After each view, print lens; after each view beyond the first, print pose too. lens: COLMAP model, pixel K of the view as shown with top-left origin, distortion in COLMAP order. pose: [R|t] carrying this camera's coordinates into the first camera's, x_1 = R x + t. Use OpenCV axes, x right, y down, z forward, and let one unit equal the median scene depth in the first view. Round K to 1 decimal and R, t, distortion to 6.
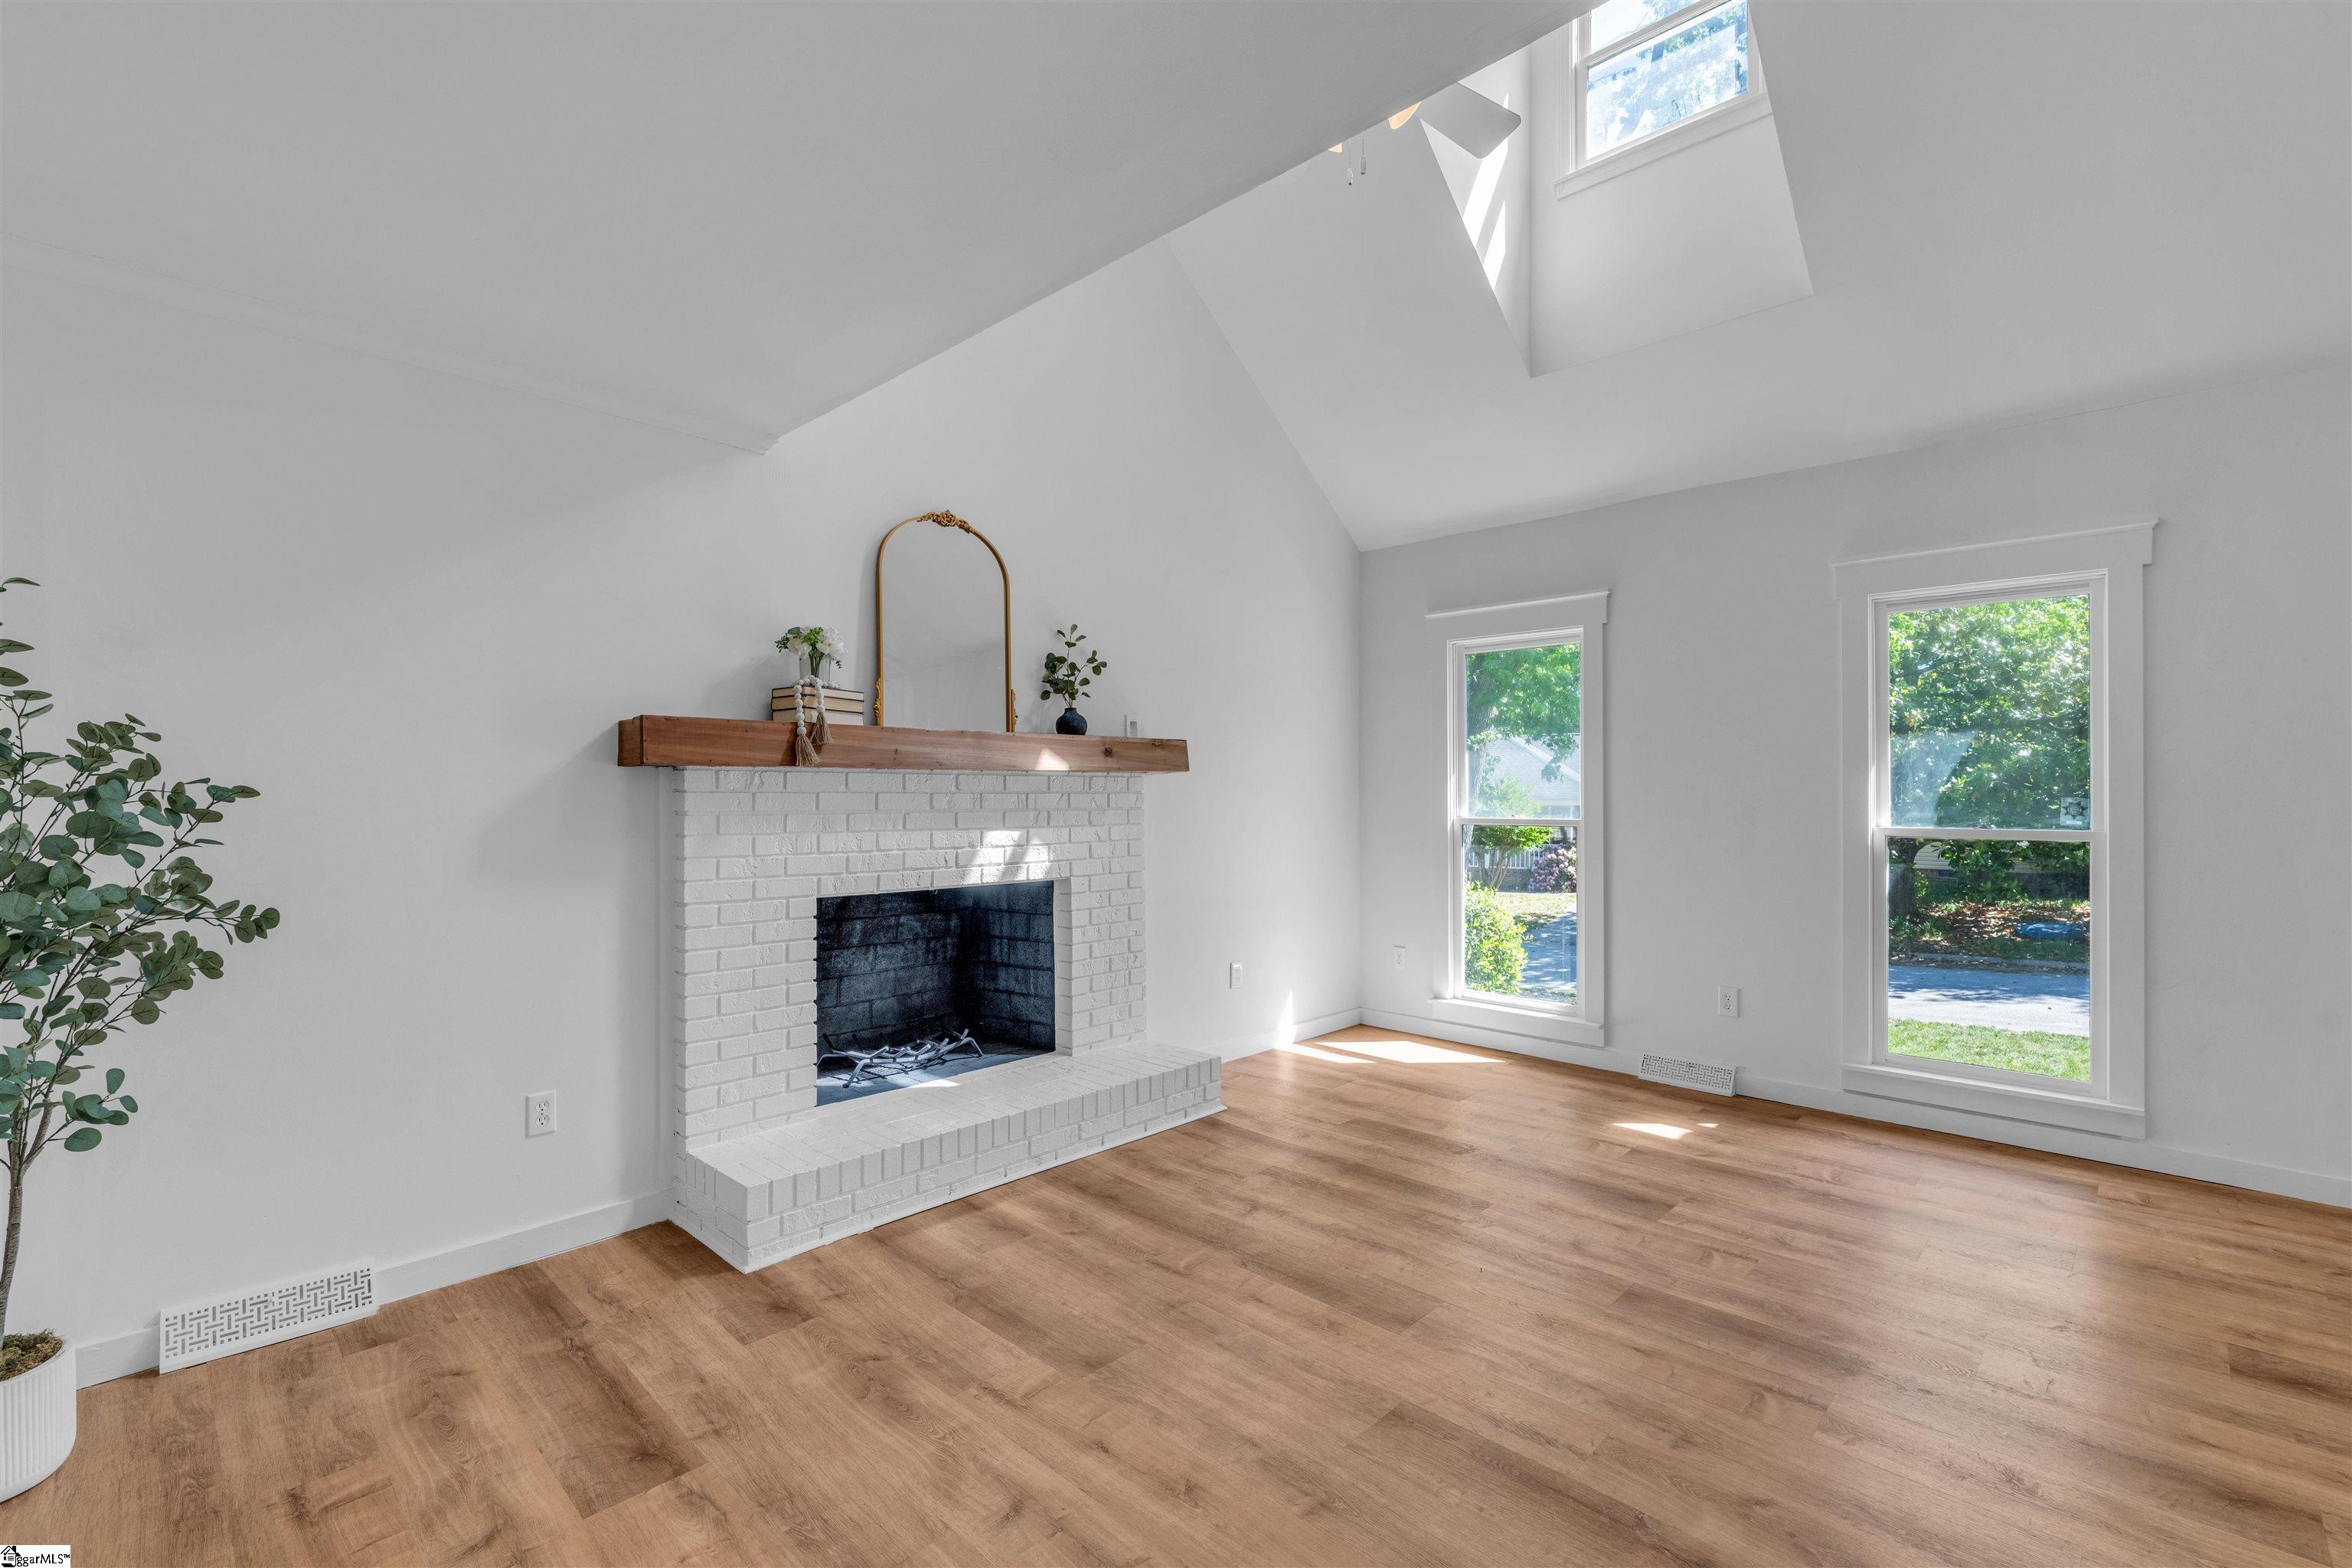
lens RADIAL K [[1033.6, 0, 1174.1], [0, 1033.6, 783.6], [0, 0, 1]] dist [-0.001177, 0.000251]
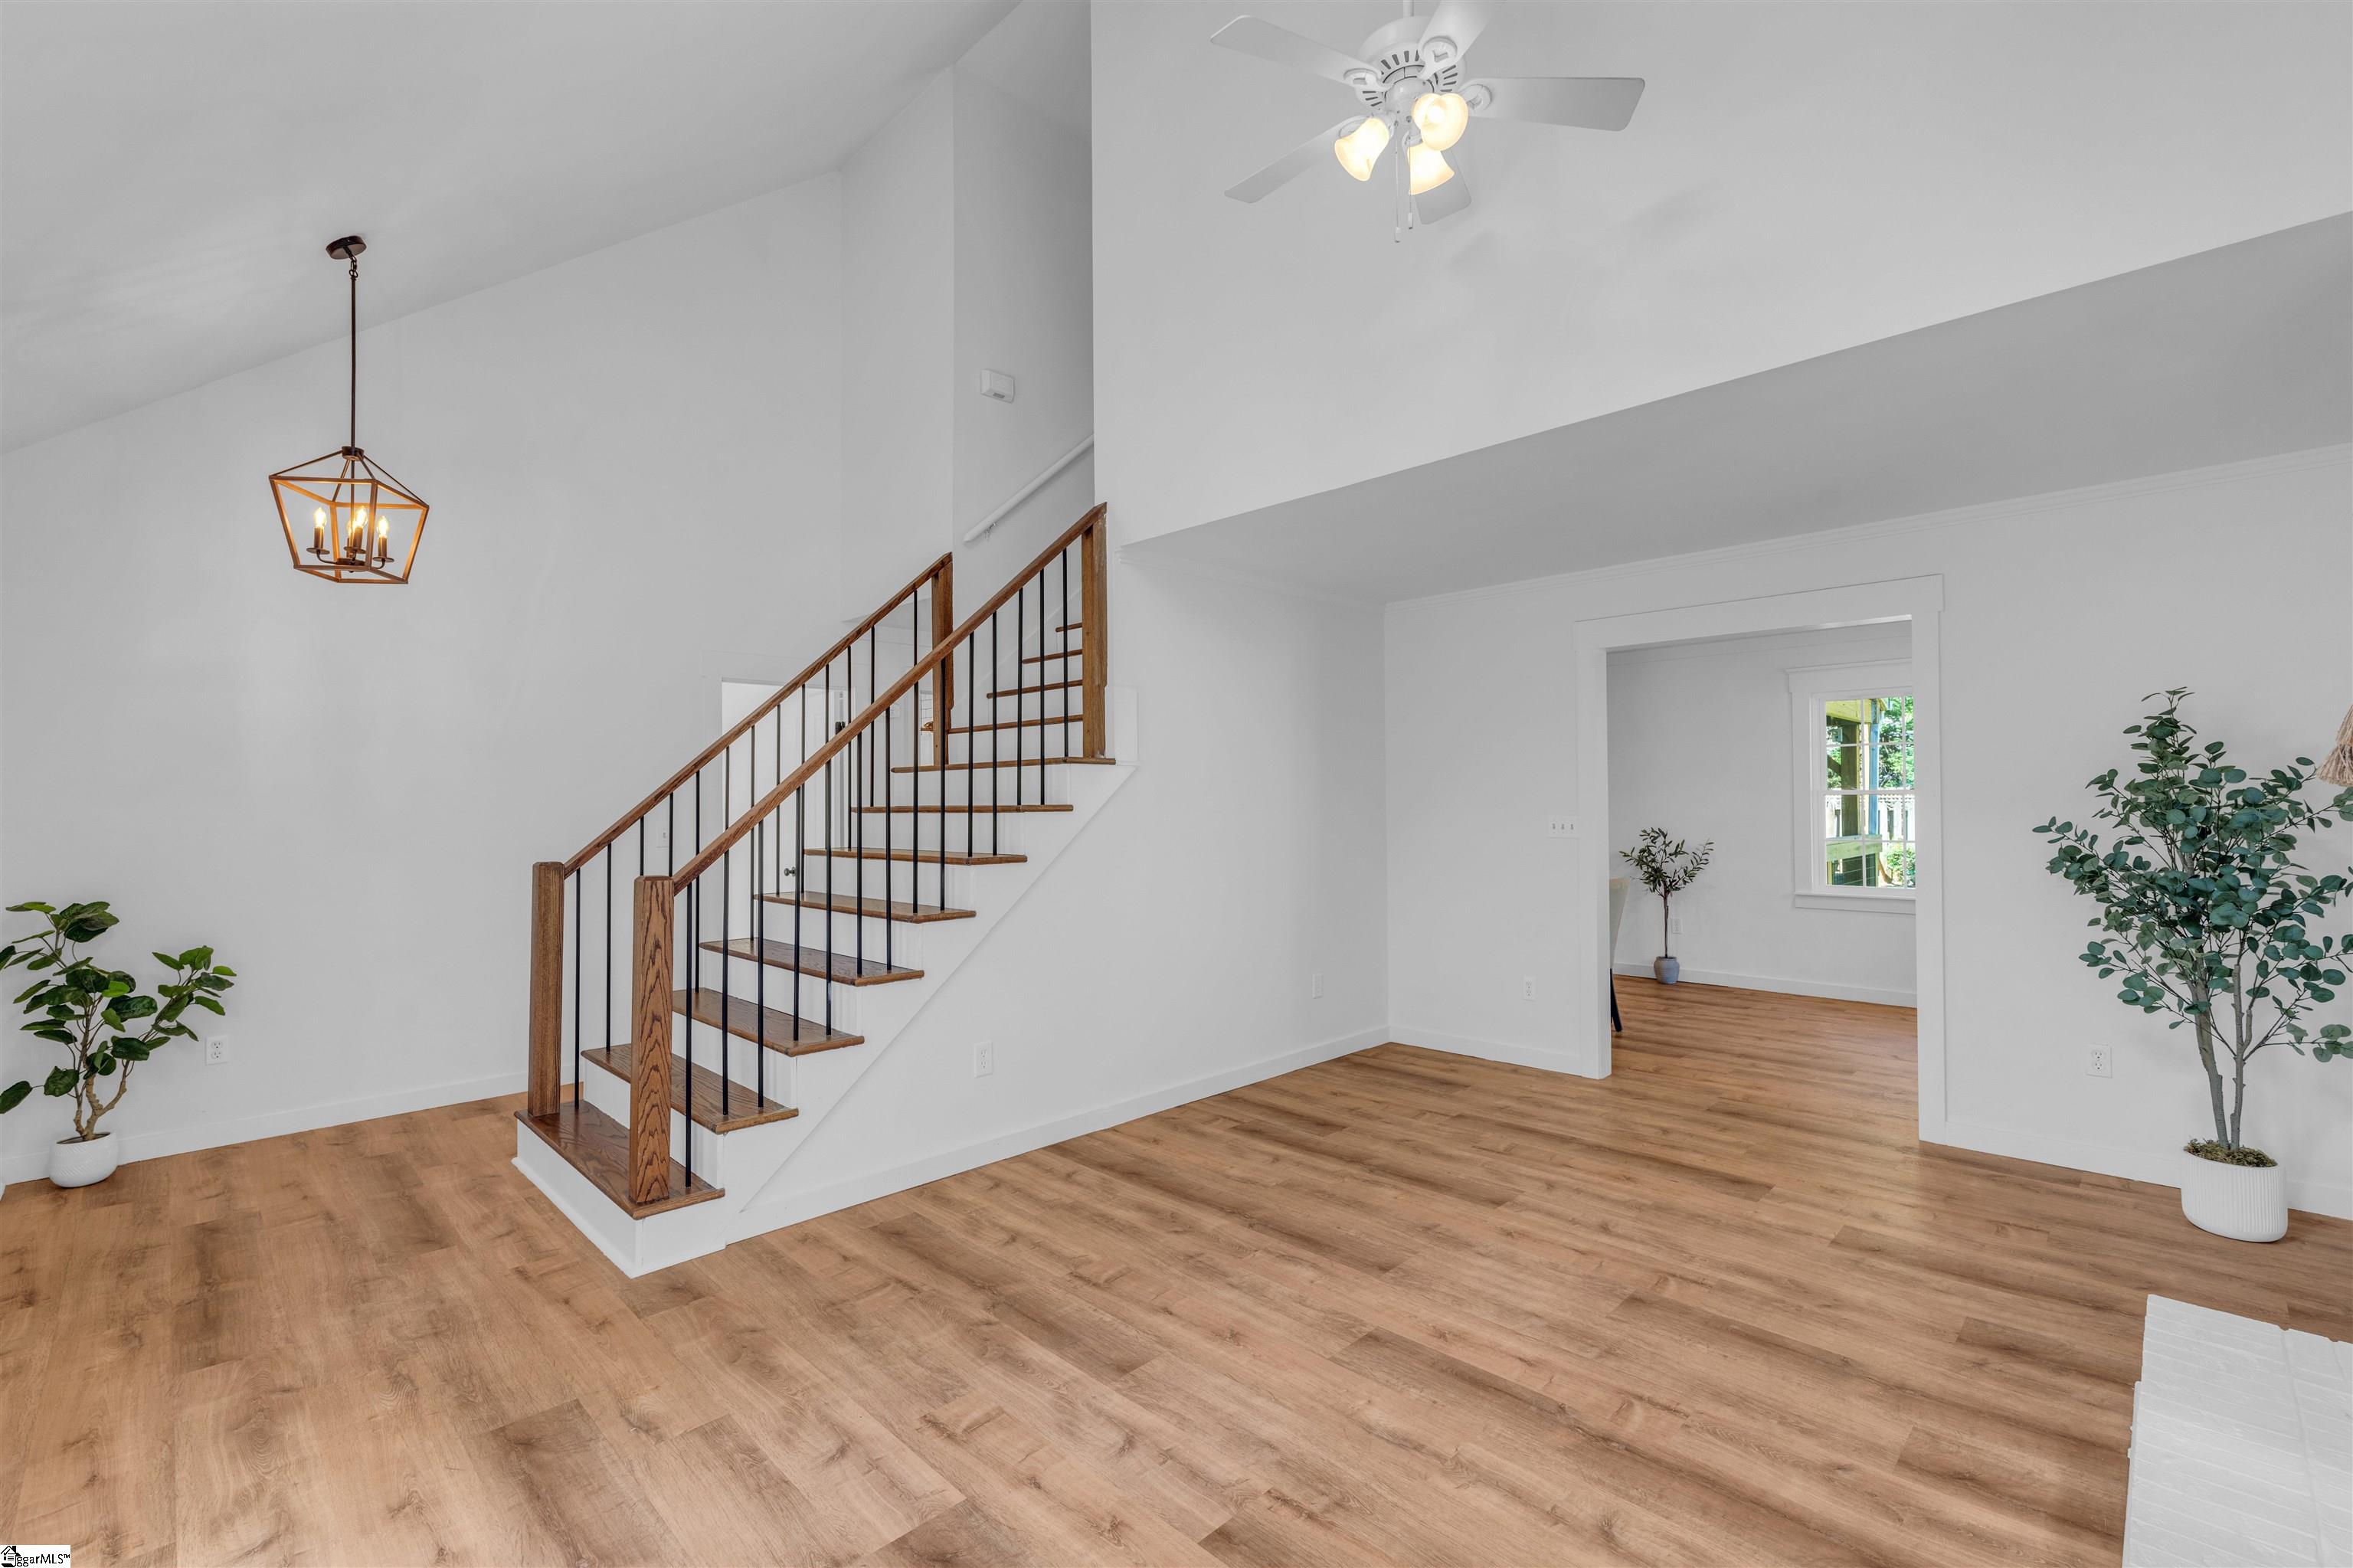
lens RADIAL K [[1018.1, 0, 1176.5], [0, 1018.1, 784.0], [0, 0, 1]] dist [-0.003185, -0.000375]
pose [[-0.999839, 0.007709, 0.016197, 0.266142], [0.007343, 0.999720, -0.022516, -0.007997], [-0.016366, -0.022394, -0.999615, 1.359956]]
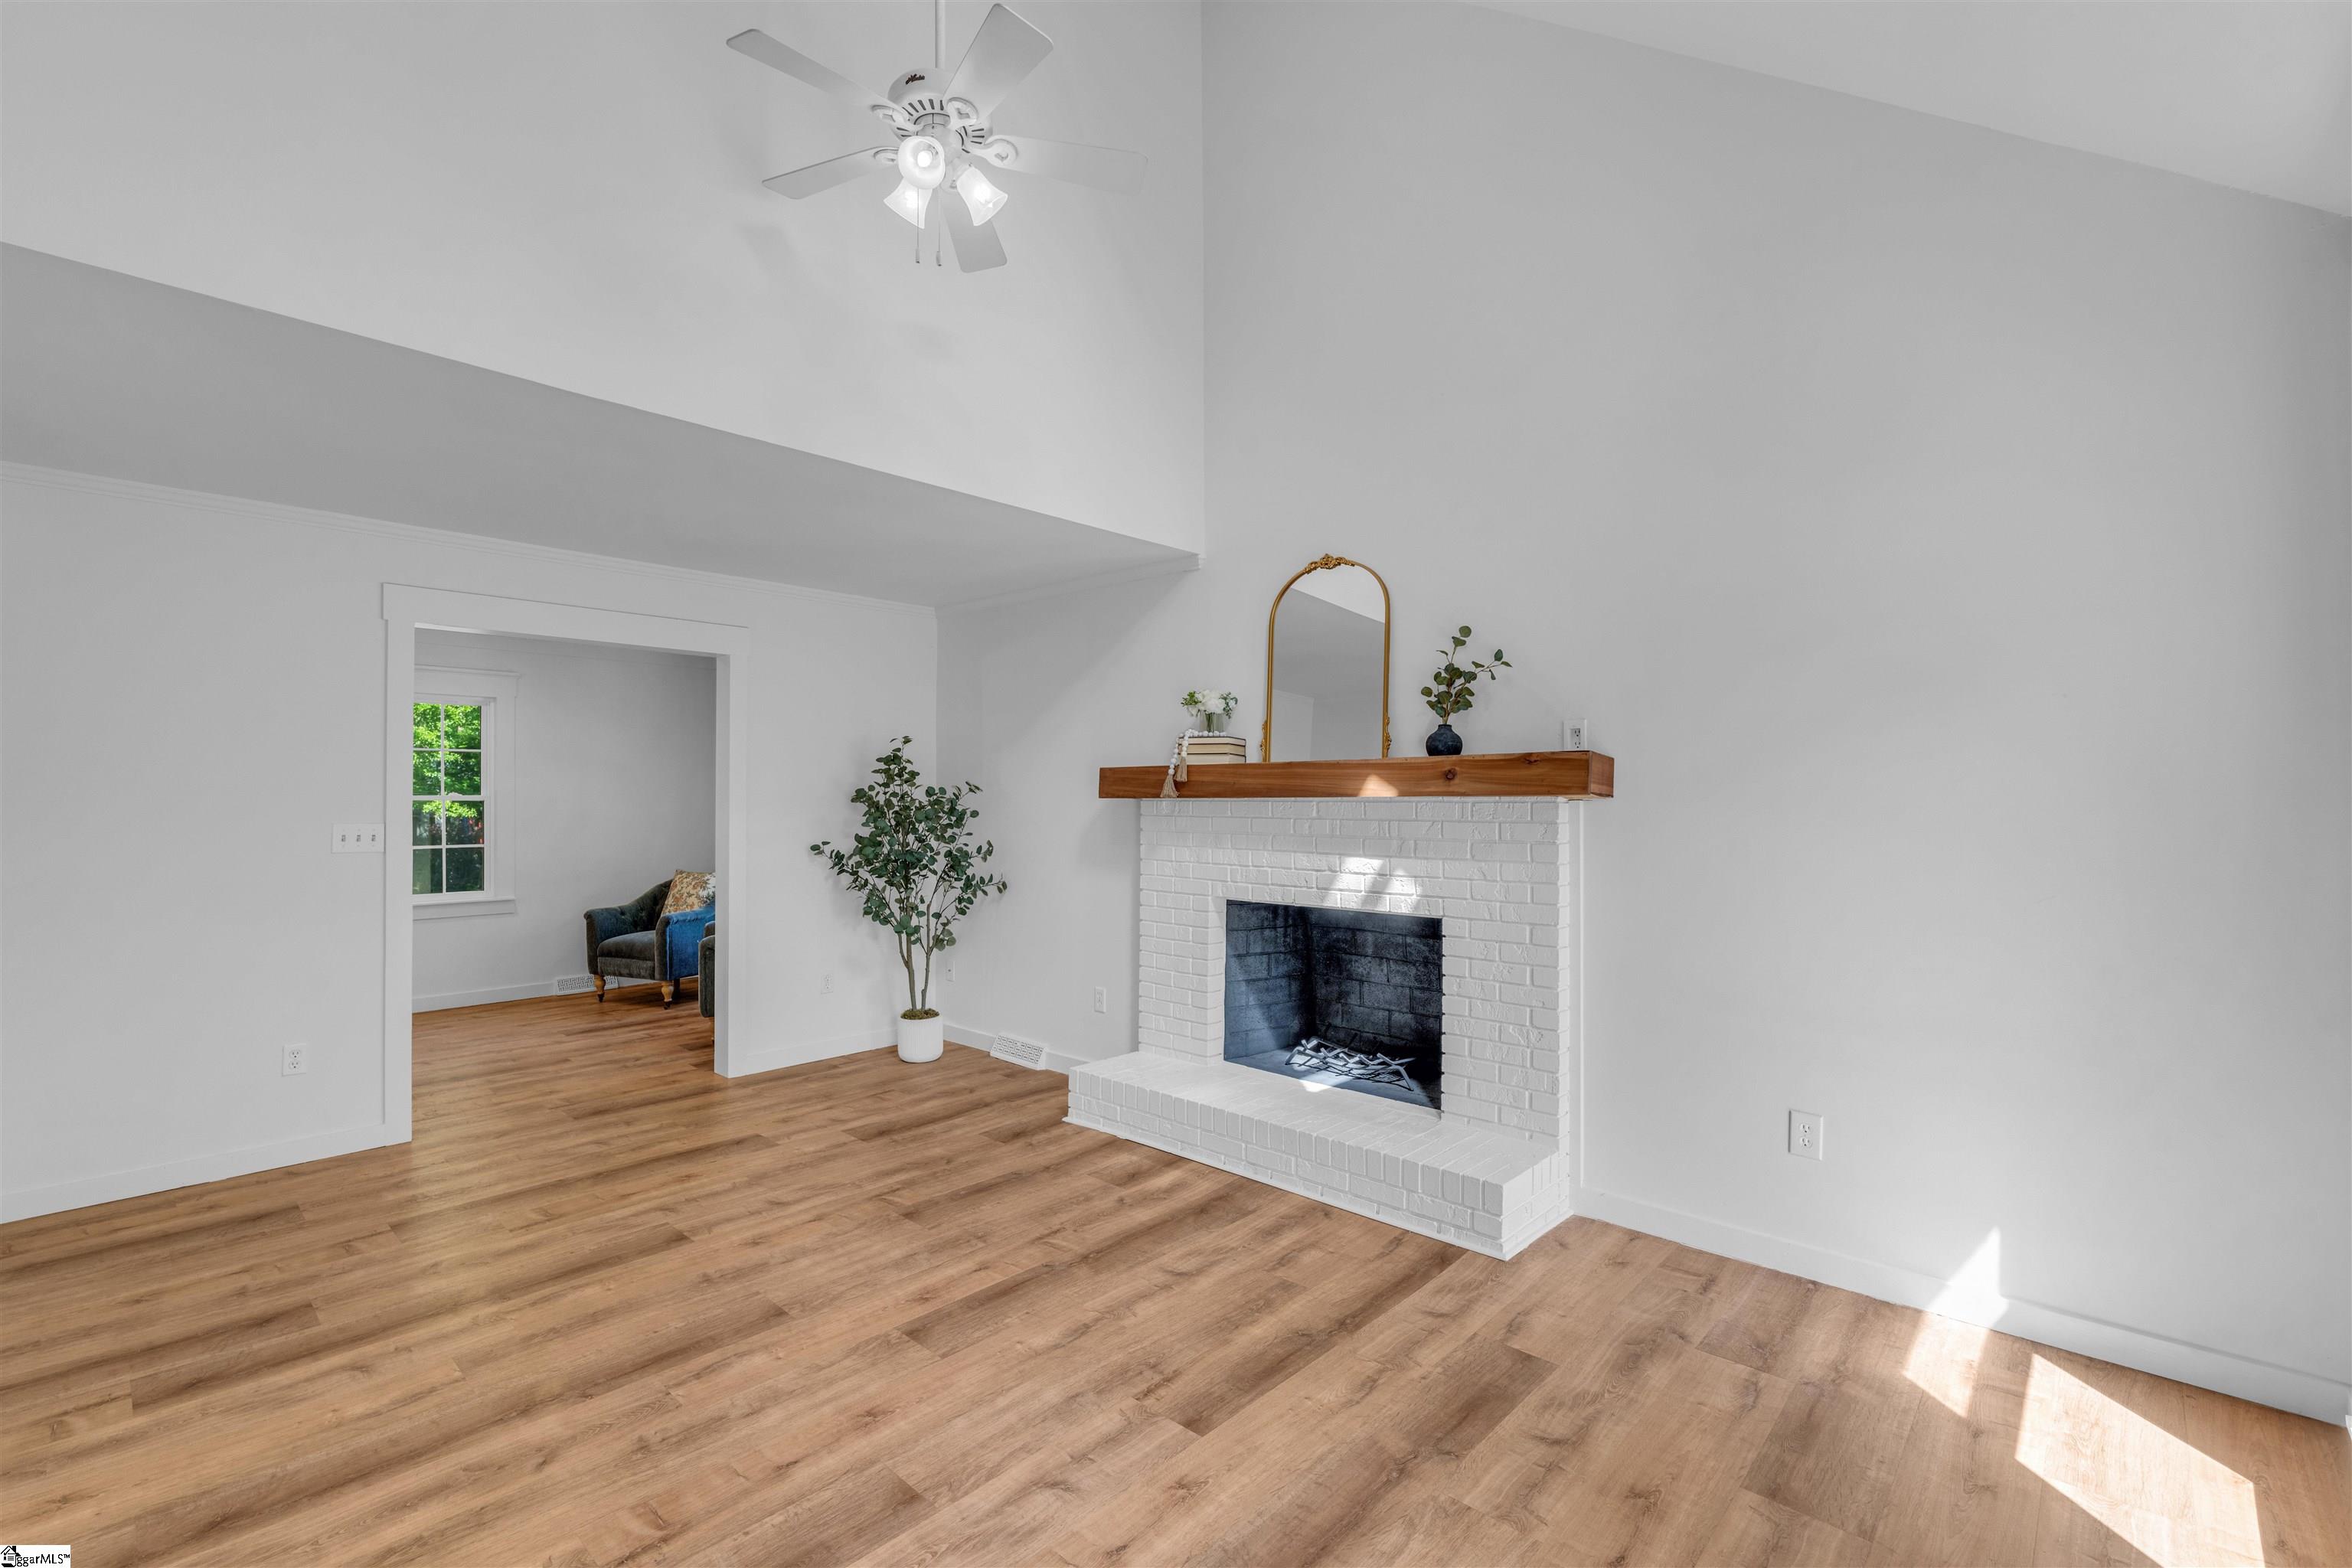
lens RADIAL K [[1020.2, 0, 1171.6], [0, 1020.2, 794.1], [0, 0, 1]] dist [-0.004068, -0.000314]
pose [[0.015435, -0.007485, -0.999853, 0.844569], [0.006908, 0.999949, -0.007379, -0.010049], [0.999857, -0.006794, 0.015486, 0.835417]]
